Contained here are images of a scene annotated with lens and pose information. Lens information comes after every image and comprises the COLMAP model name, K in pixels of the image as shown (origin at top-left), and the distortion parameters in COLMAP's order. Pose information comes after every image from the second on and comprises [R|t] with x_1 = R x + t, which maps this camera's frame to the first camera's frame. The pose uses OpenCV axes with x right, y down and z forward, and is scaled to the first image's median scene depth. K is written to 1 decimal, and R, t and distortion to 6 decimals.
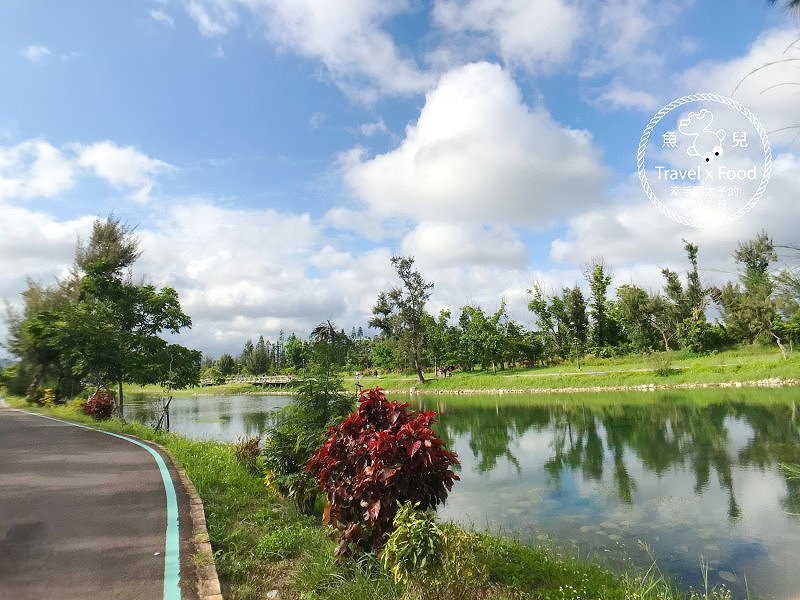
lens RADIAL K [[420.6, 0, 400.0], [0, 420.6, 300.0], [0, 0, 1]] dist [-0.079172, -0.000029]
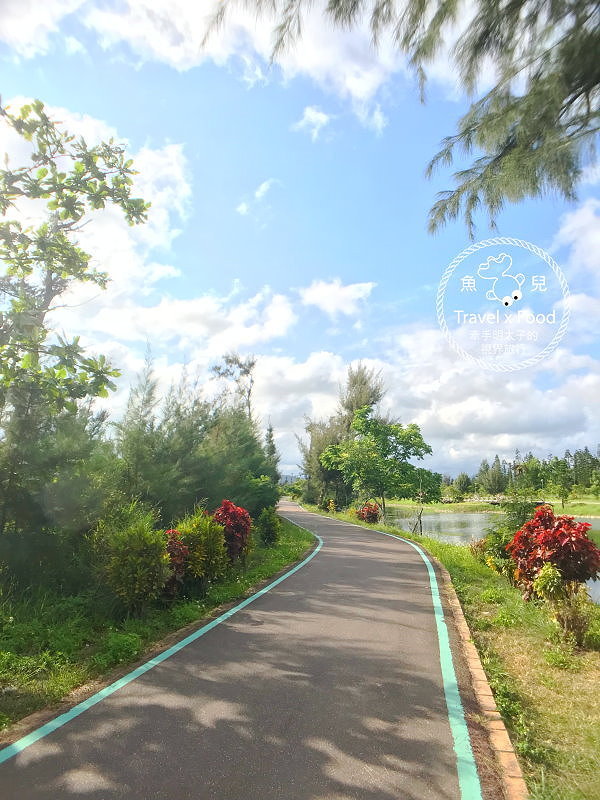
lens RADIAL K [[420.6, 0, 300.0], [0, 420.6, 400.0], [0, 0, 1]] dist [-0.079172, -0.000029]
pose [[0.721035, -0.096177, -0.686191, 0.083634], [0.066425, 0.995353, -0.069711, -0.035092], [0.689707, 0.004684, 0.724073, -0.184581]]
